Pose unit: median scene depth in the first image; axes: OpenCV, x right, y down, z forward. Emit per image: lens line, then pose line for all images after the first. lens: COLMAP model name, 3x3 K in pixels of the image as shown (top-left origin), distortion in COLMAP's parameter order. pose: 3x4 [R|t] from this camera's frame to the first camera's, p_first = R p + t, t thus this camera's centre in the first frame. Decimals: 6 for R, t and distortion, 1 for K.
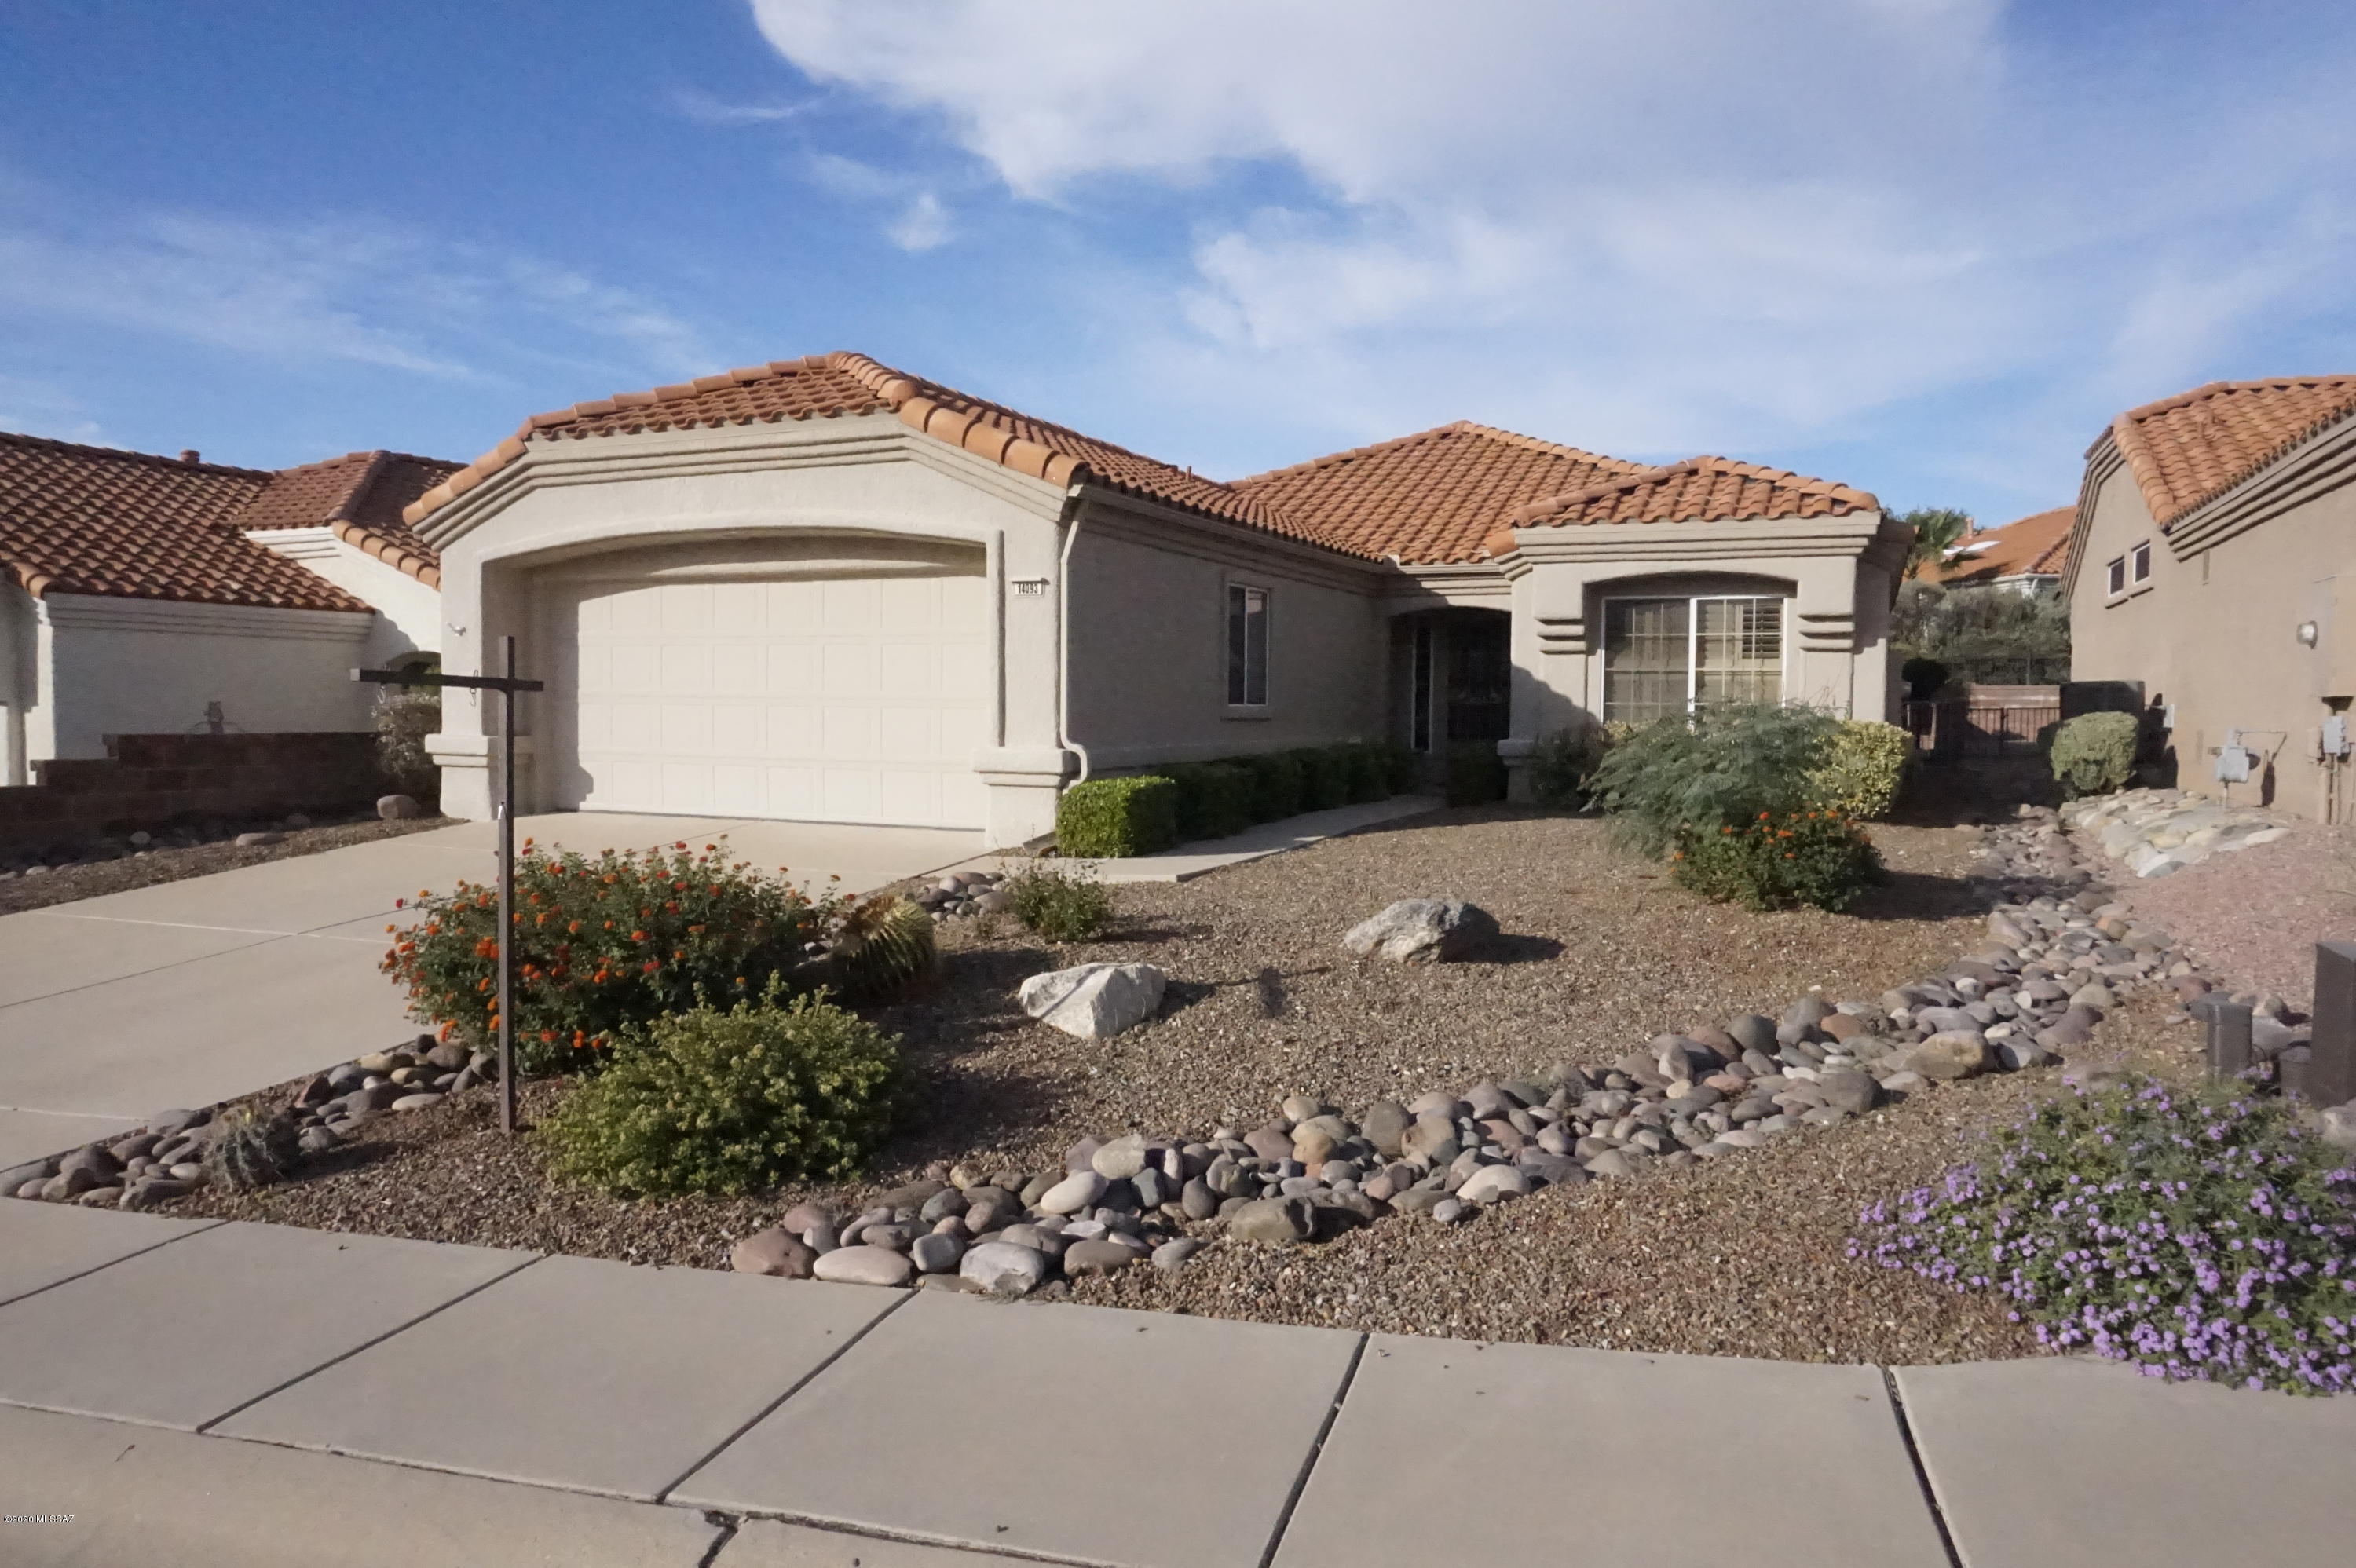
lens RADIAL K [[1576.5, 0, 1178.0], [0, 1576.5, 784.0], [0, 0, 1]] dist [-0.054376, 0.116741]
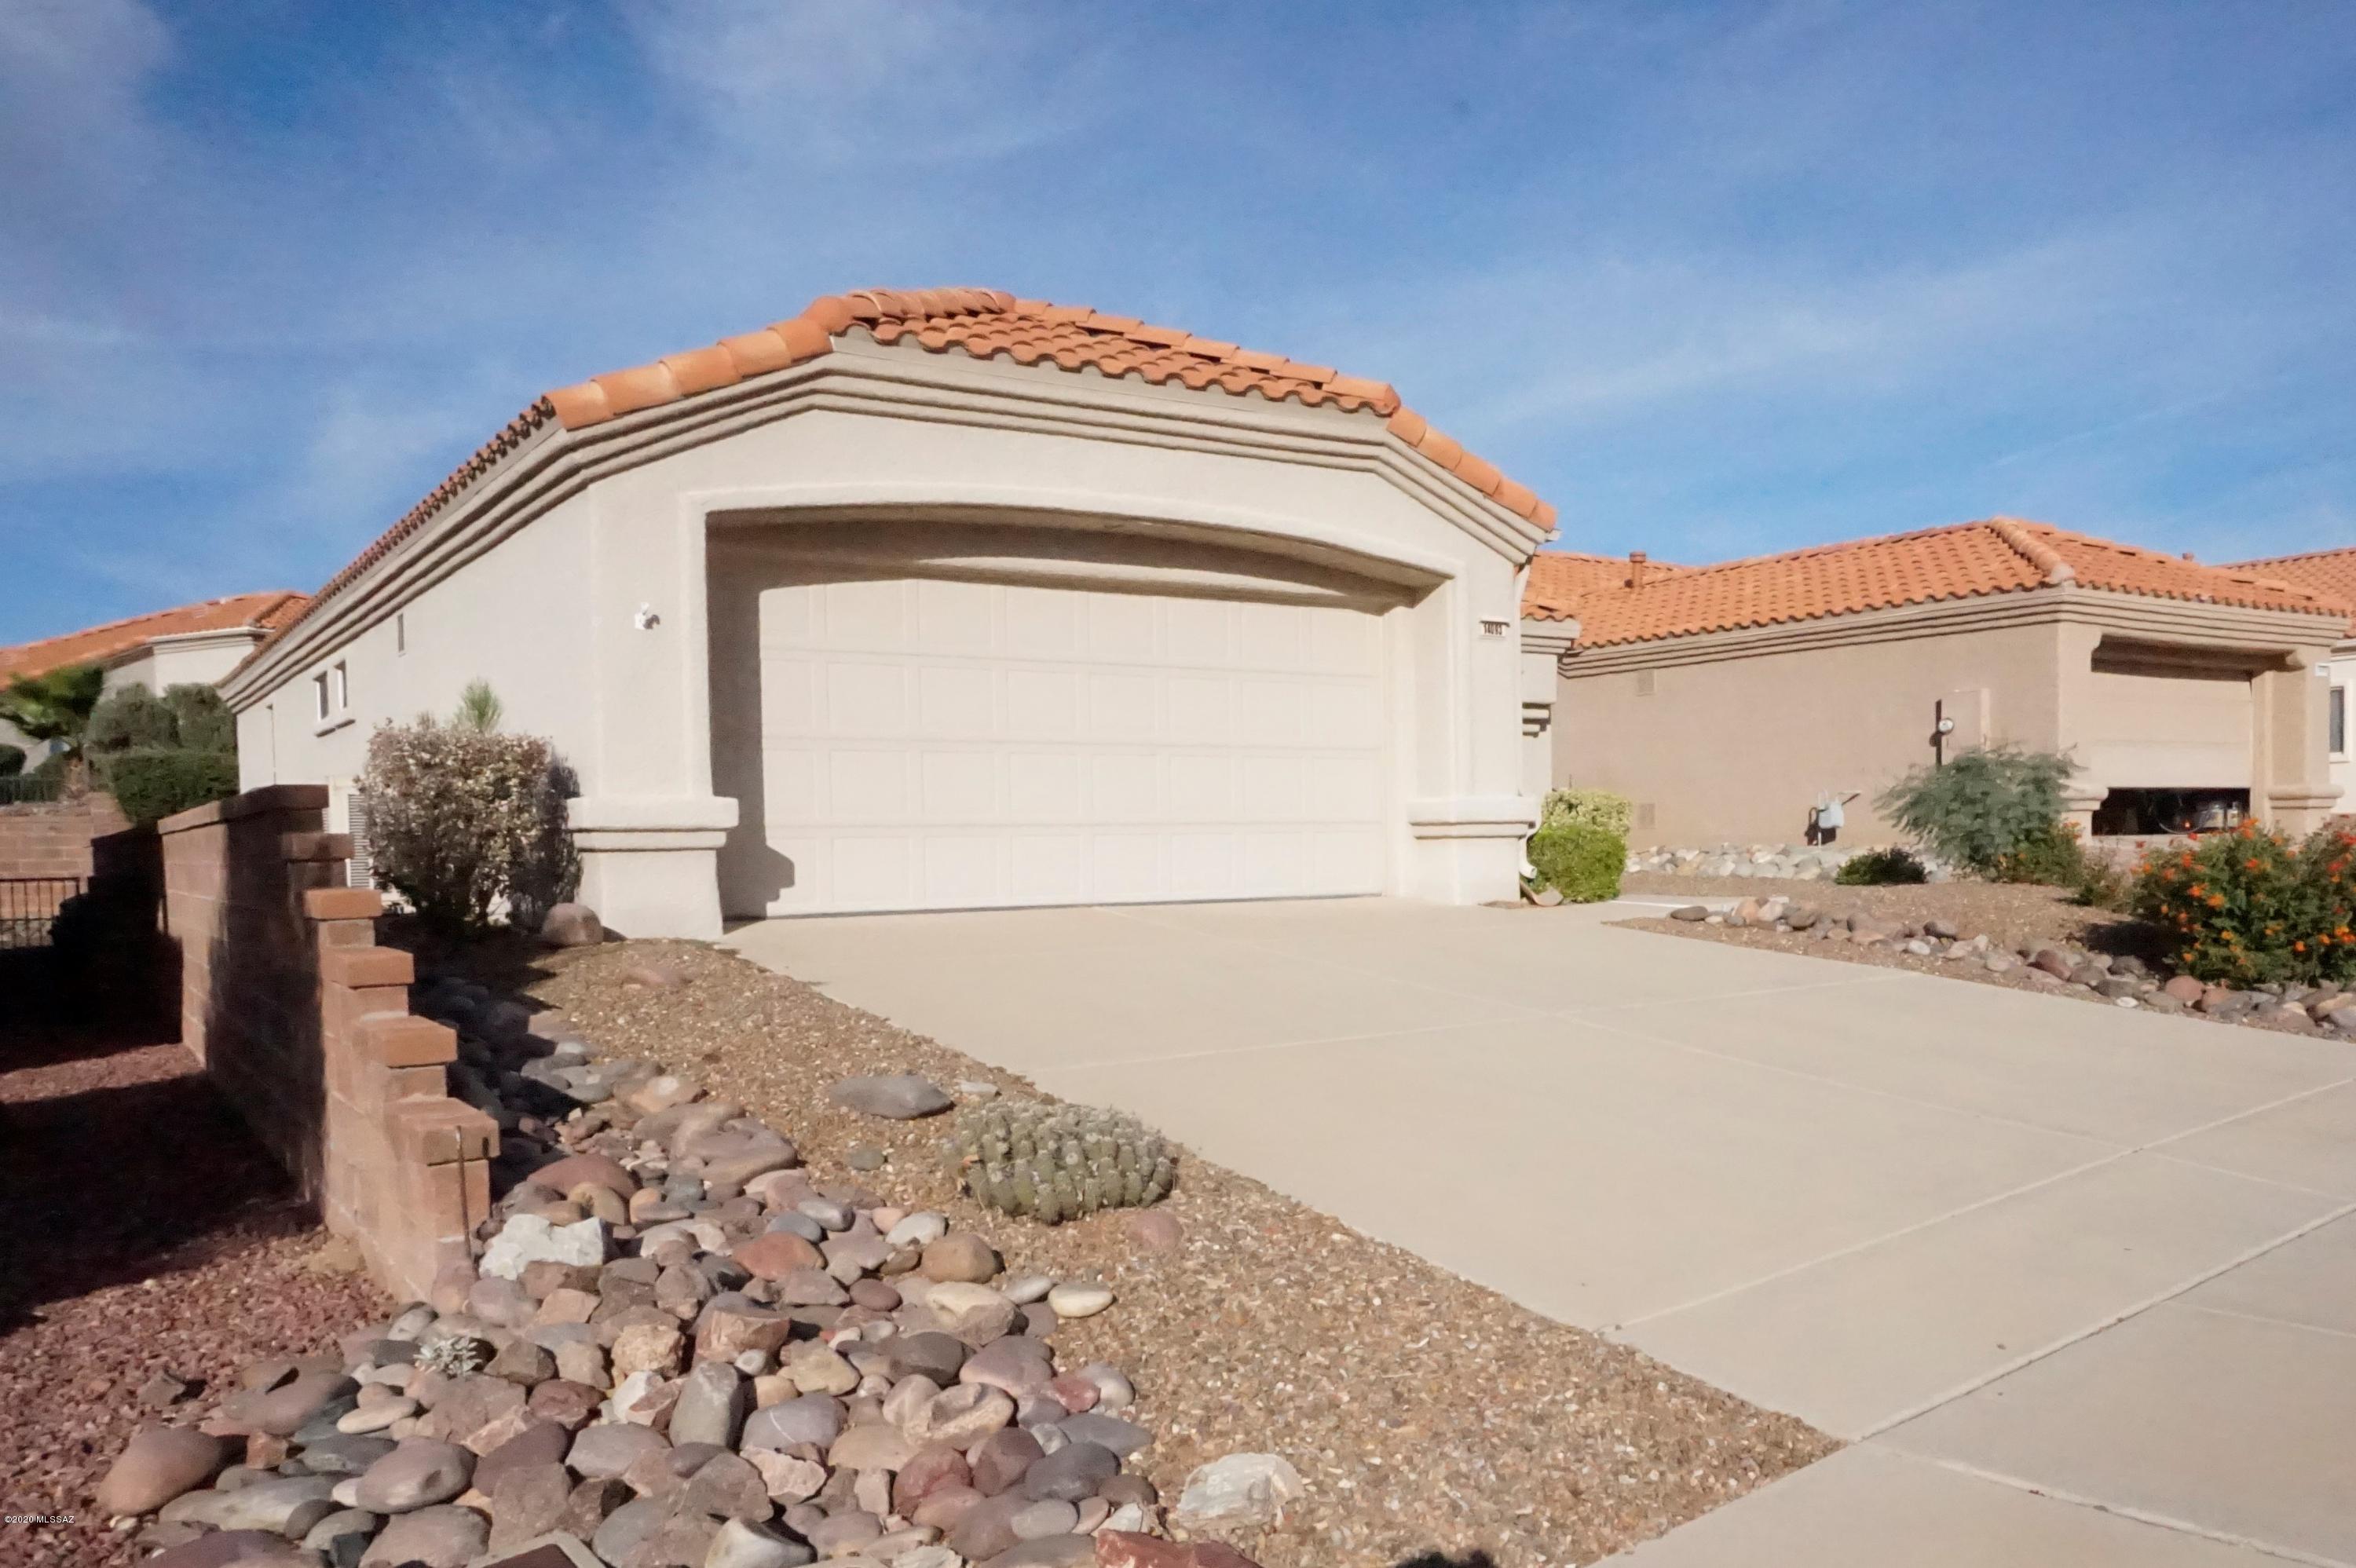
lens RADIAL K [[1885.1, 0, 1371.6], [0, 1885.1, 903.1], [0, 0, 1]] dist [-0.050698, 0.002259]
pose [[0.504964, -0.043784, 0.862029, -0.921698], [0.063881, 0.997869, 0.013263, 0.016921], [-0.860774, 0.048370, 0.506685, 0.407002]]
